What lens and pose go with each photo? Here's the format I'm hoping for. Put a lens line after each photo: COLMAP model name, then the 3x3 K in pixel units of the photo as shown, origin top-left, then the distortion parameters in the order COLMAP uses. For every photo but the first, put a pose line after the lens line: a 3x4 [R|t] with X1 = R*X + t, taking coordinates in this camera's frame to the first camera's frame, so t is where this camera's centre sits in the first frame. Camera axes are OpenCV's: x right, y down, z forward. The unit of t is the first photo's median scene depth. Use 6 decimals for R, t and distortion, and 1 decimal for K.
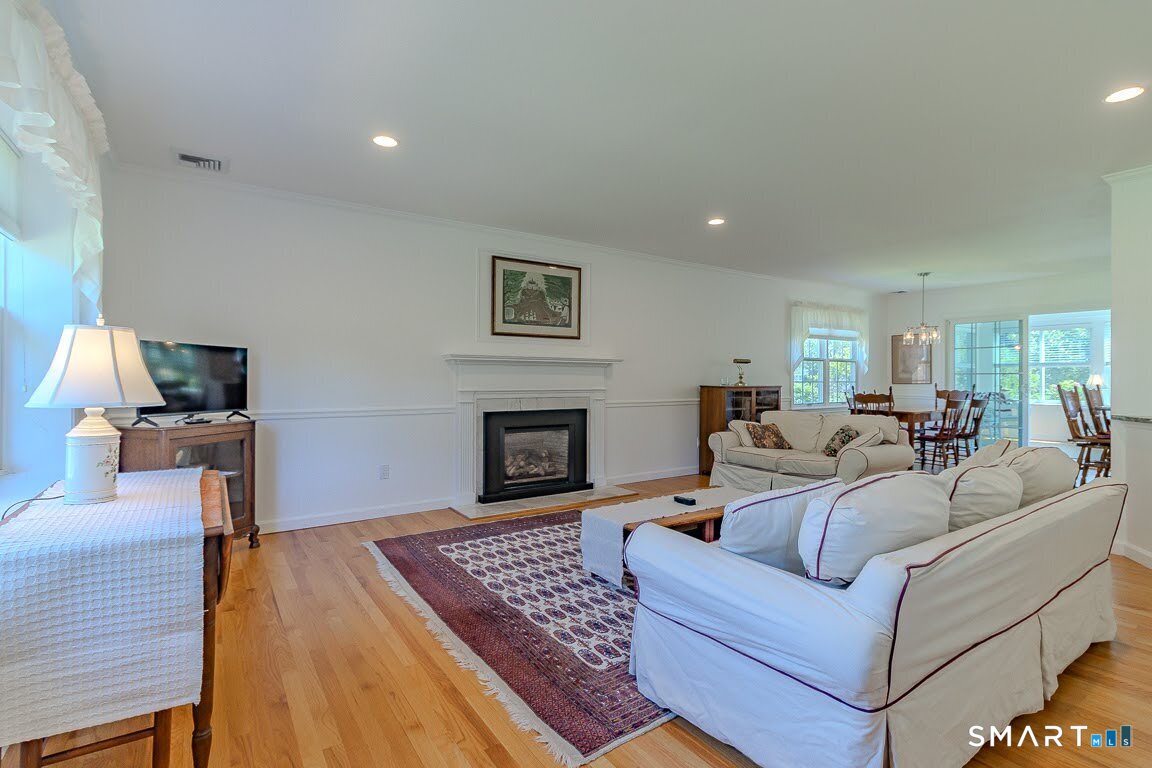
lens RADIAL K [[537.0, 0, 582.2], [0, 537.0, 380.0], [0, 0, 1]] dist [0.002631, 0.000627]
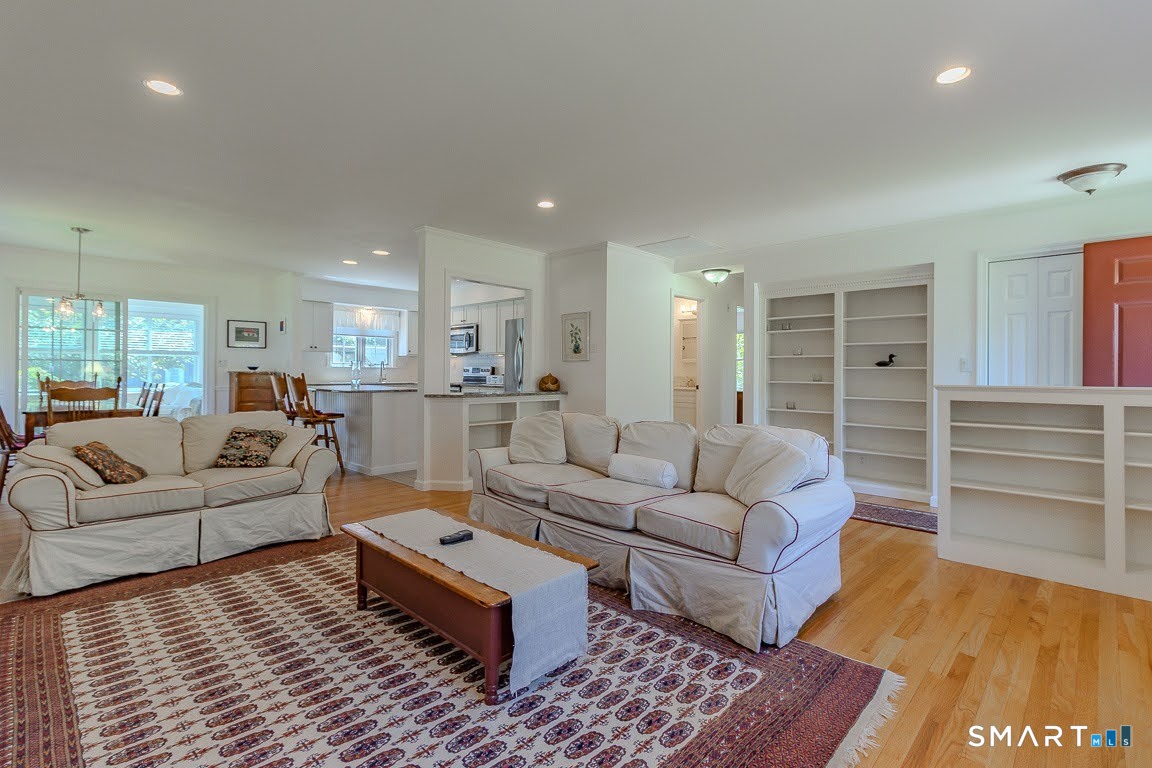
lens RADIAL K [[537.0, 0, 569.2], [0, 537.0, 366.5], [0, 0, 1]] dist [0.002631, 0.000627]
pose [[-0.186147, 0.004677, 0.982511, -0.339490], [-0.006034, 0.999964, -0.005903, -0.002788], [-0.982503, -0.007027, -0.186112, 0.602698]]
